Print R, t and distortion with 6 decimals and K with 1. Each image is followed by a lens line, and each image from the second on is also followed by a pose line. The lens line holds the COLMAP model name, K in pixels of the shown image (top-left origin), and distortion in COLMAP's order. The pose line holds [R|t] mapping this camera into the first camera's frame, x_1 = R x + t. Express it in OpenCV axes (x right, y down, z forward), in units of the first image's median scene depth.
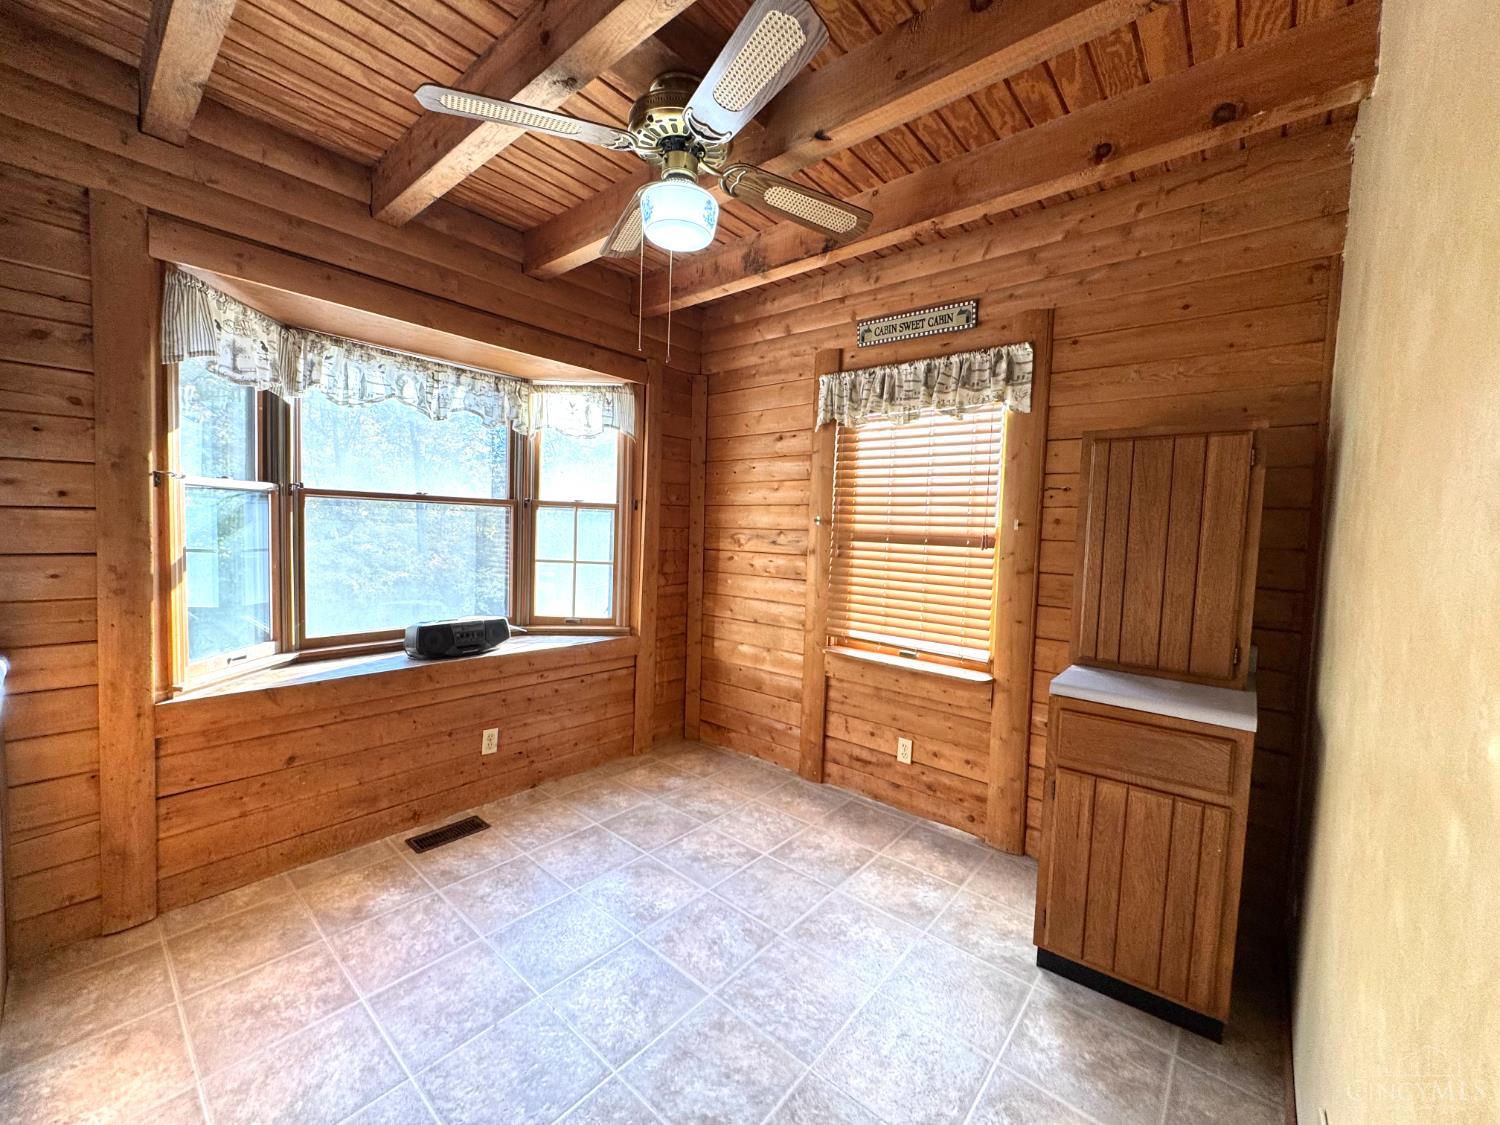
lens RADIAL K [[597.7, 0, 751.7], [0, 597.7, 561.6], [0, 0, 1]] dist [-0.002926, 0.000294]
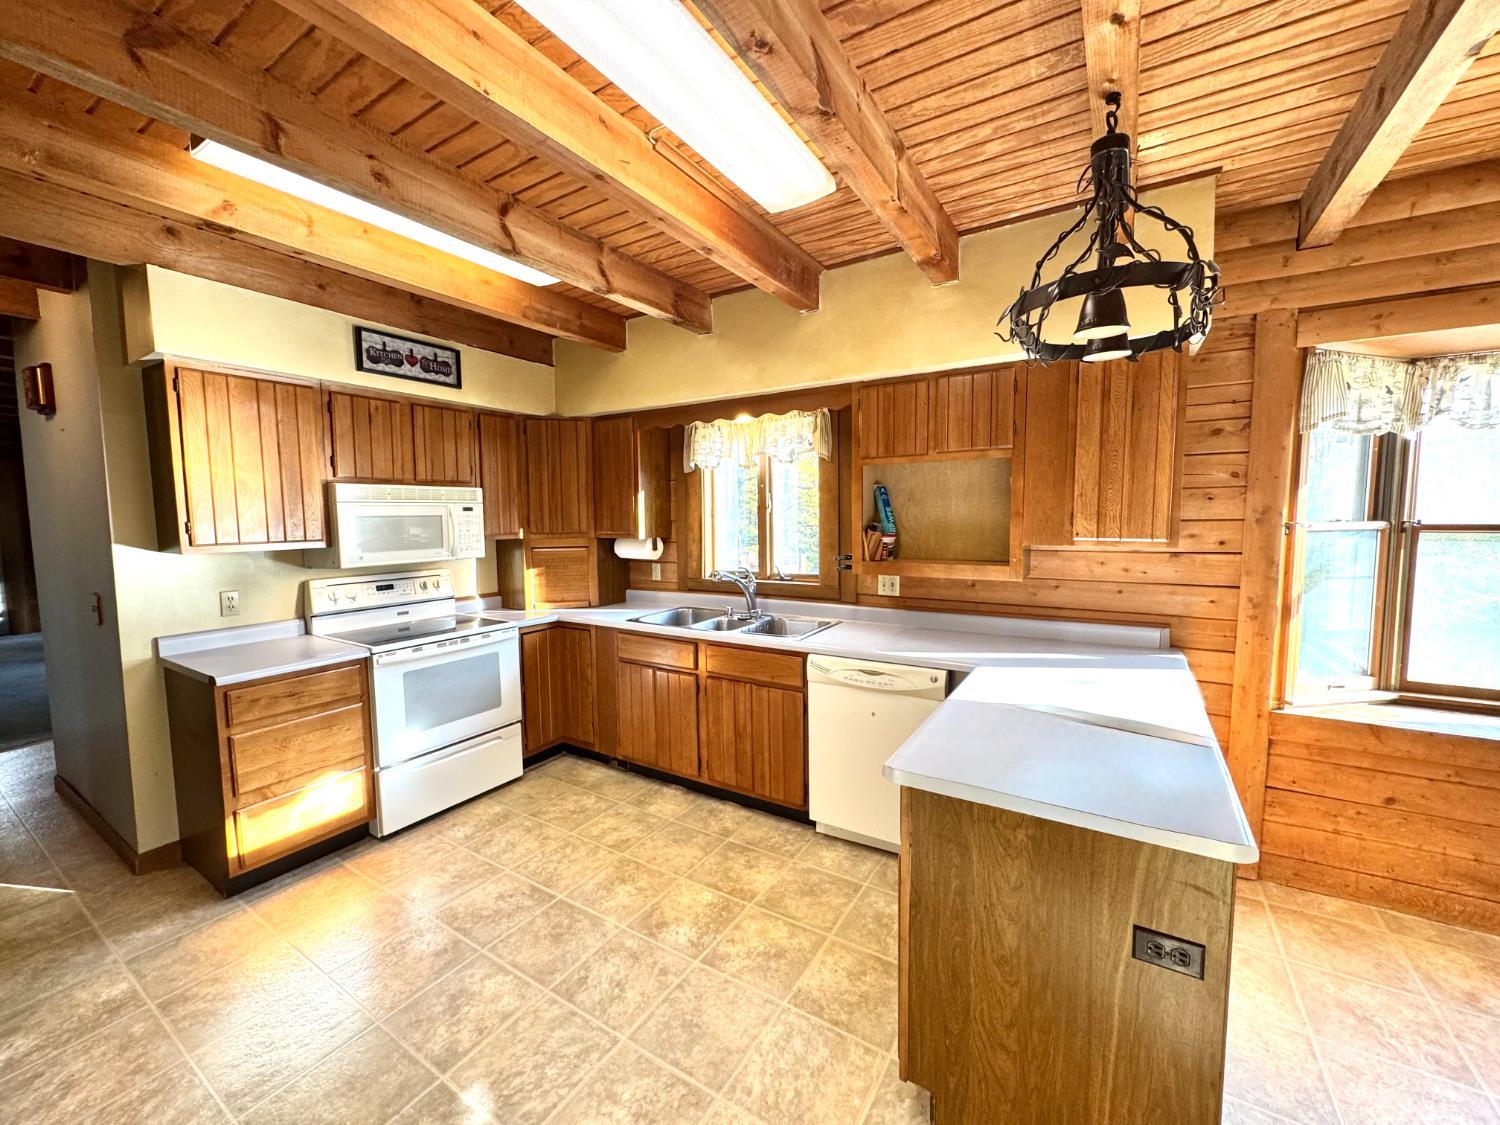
lens RADIAL K [[597.7, 0, 751.7], [0, 597.7, 561.6], [0, 0, 1]] dist [-0.002926, 0.000294]
pose [[0.143828, 0.038873, -0.988839, 0.051257], [-0.046231, 0.998401, 0.032525, -0.055809], [0.988522, 0.041037, 0.145396, -0.239602]]
